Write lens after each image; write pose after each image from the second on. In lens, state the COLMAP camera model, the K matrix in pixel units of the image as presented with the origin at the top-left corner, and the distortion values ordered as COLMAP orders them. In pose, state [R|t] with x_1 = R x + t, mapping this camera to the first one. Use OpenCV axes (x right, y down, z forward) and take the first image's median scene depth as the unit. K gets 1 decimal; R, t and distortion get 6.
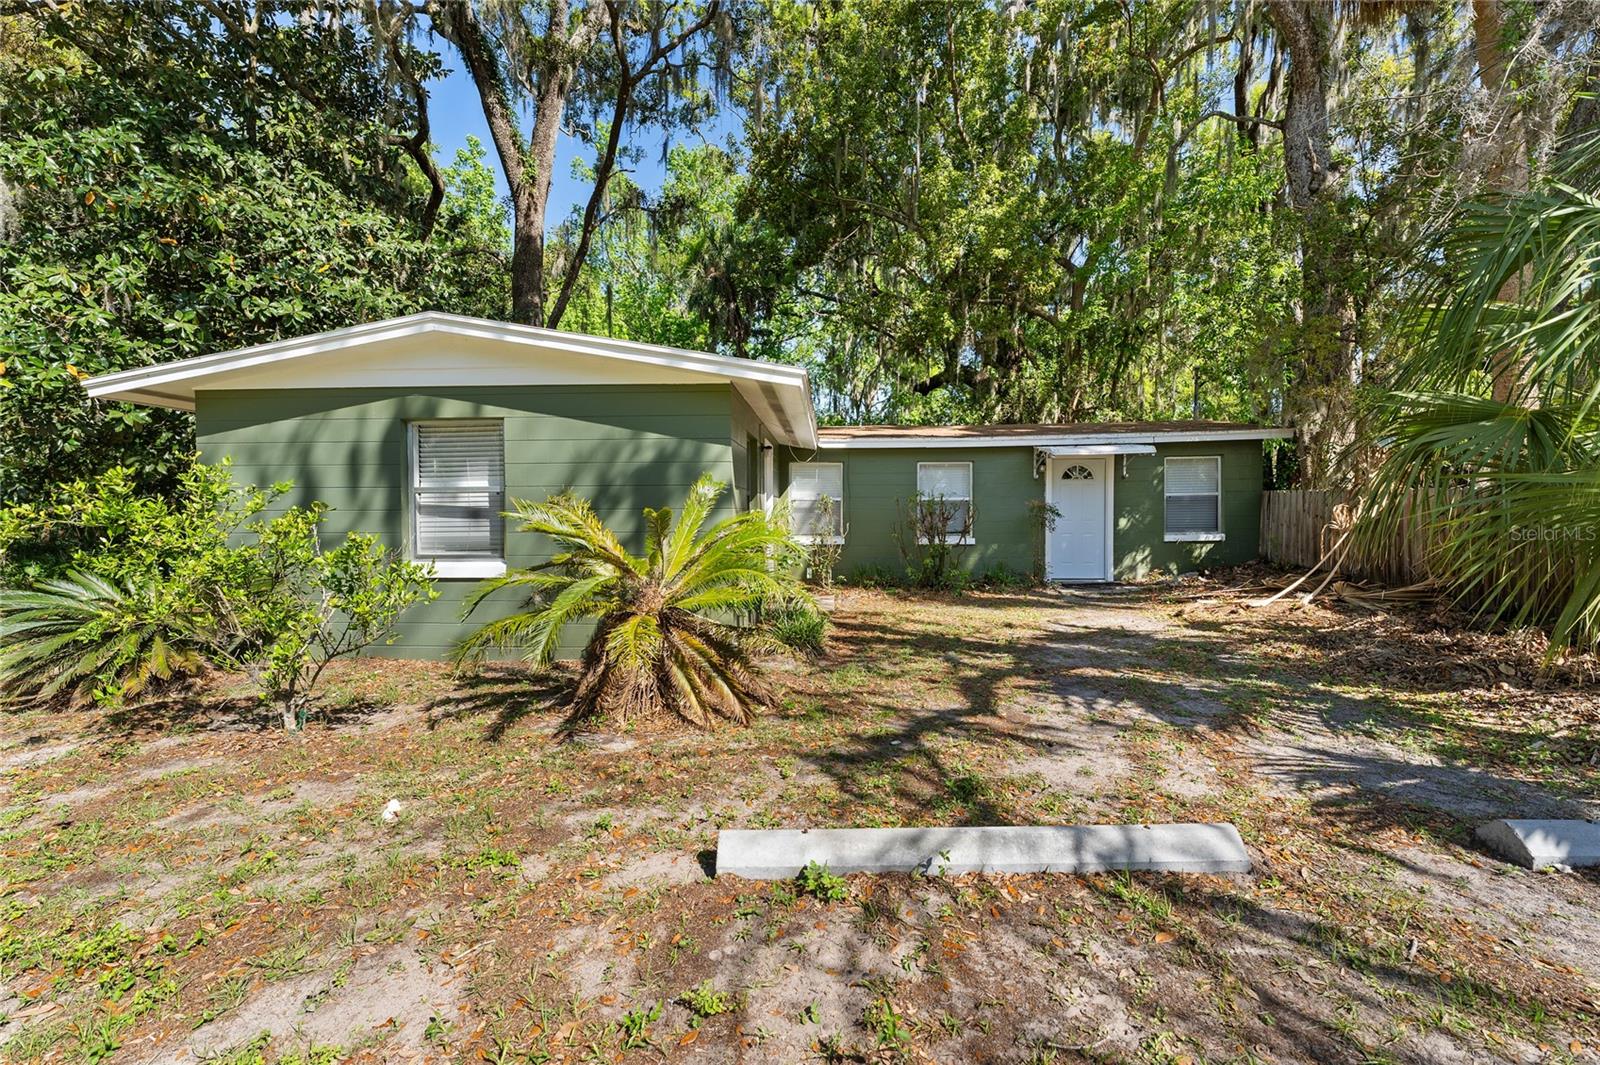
lens RADIAL K [[659.7, 0, 795.5], [0, 659.7, 530.2], [0, 0, 1]] dist [-0.000578, 0.000346]
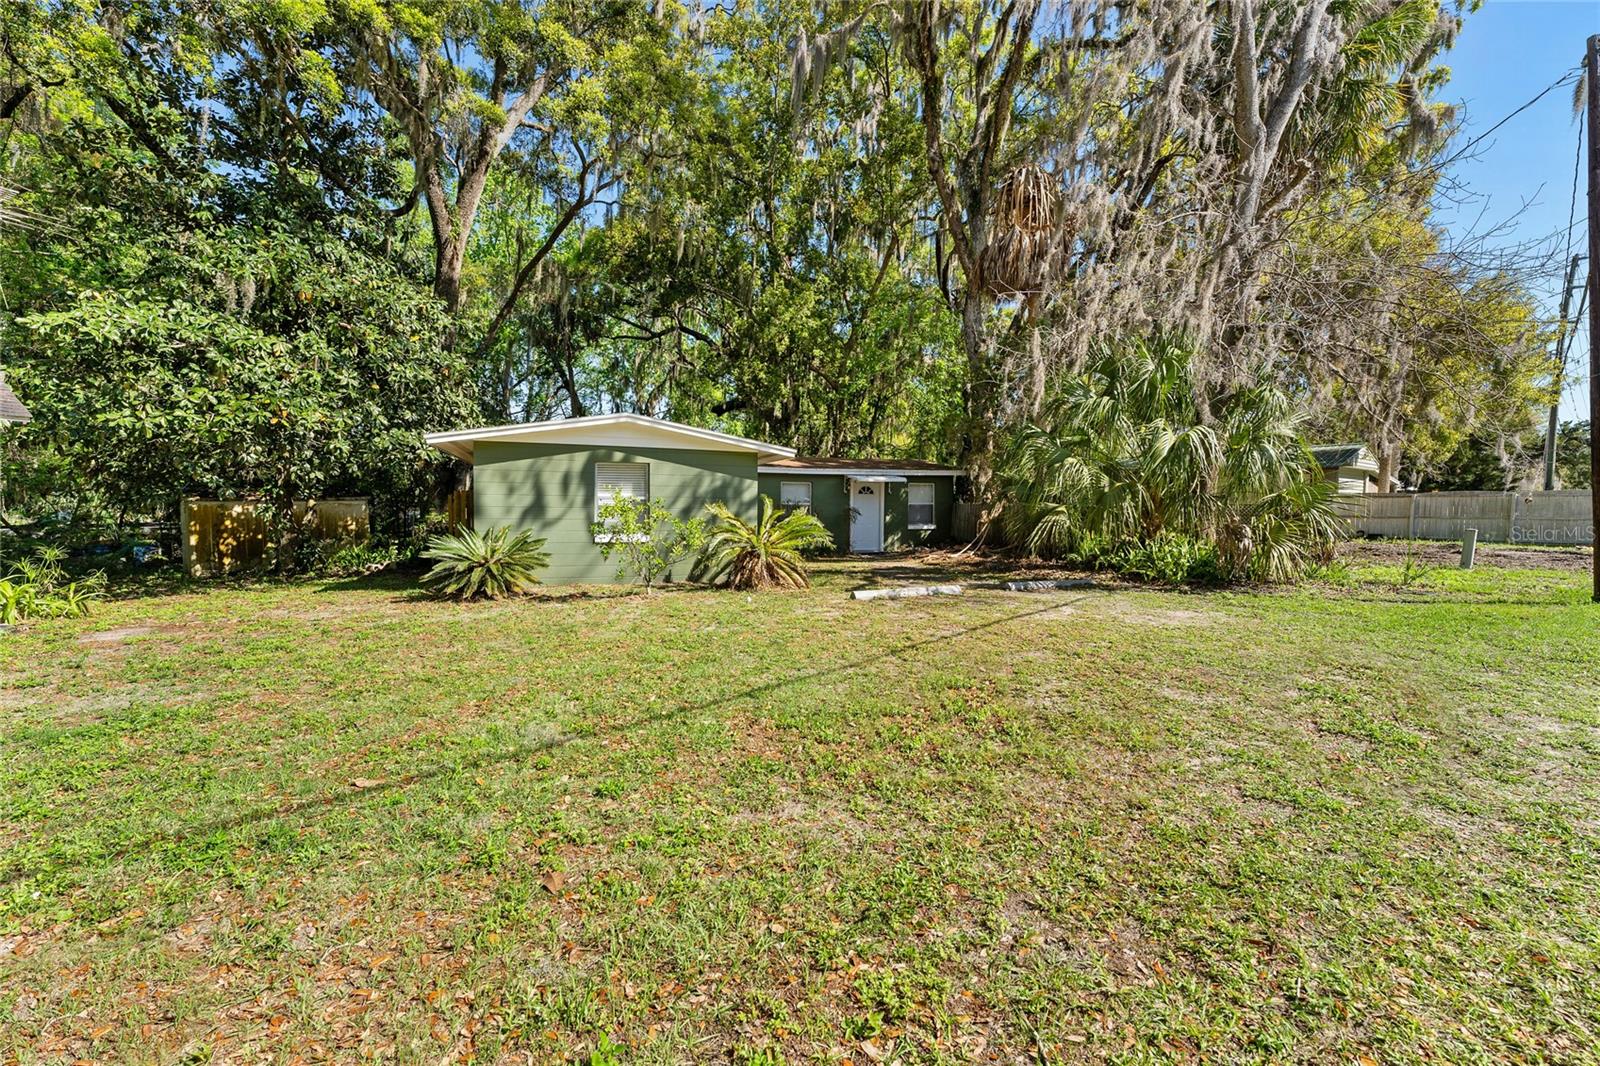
lens RADIAL K [[659.6, 0, 797.0], [0, 659.6, 538.1], [0, 0, 1]] dist [-0.000225, 0.000544]
pose [[0.920255, -0.003507, 0.391304, -0.587107], [-0.002798, 0.999875, 0.015542, 0.019734], [-0.391310, -0.015397, 0.920130, -0.753263]]
